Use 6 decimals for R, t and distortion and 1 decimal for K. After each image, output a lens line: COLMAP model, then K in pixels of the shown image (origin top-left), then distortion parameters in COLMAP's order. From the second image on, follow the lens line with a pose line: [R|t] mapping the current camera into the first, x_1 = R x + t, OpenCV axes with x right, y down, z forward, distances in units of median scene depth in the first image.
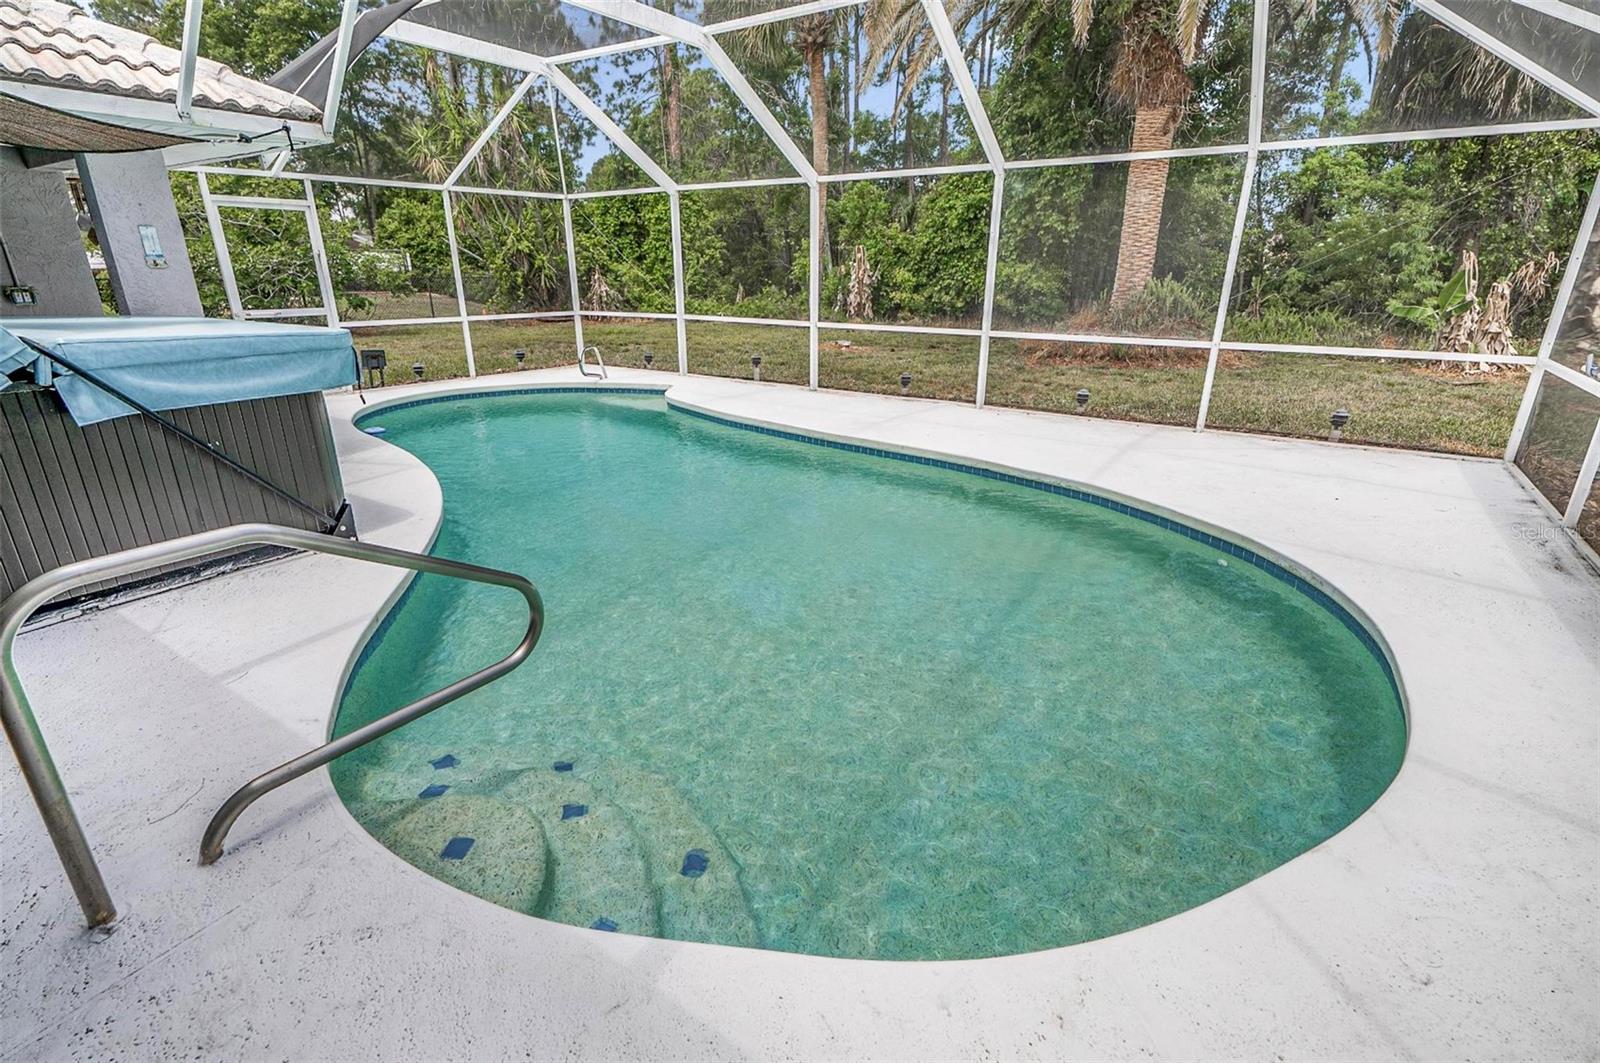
lens RADIAL K [[742.0, 0, 799.6], [0, 742.0, 534.1], [0, 0, 1]] dist [0.003705, 0.000098]
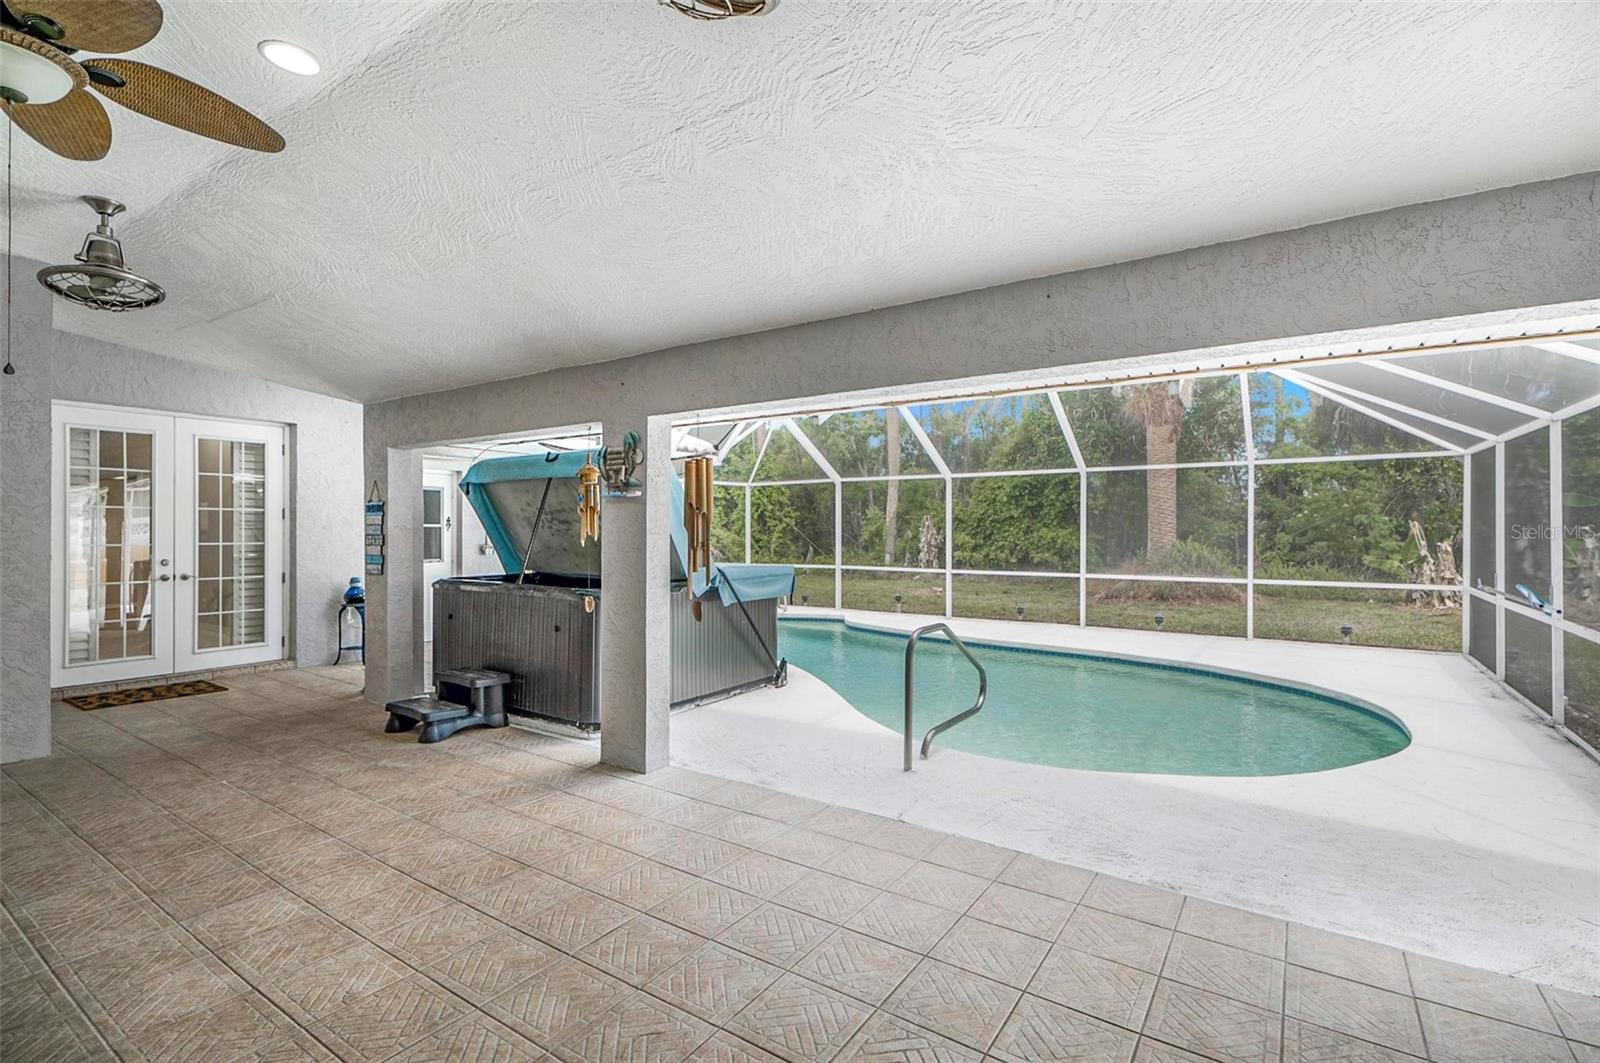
lens RADIAL K [[742.0, 0, 805.1], [0, 742.0, 533.9], [0, 0, 1]] dist [0.003705, 0.000098]
pose [[0.999996, -0.001096, -0.002772, -0.178489], [0.000101, 0.941895, -0.335907, 0.085131], [0.002979, 0.335905, 0.941891, -0.236960]]
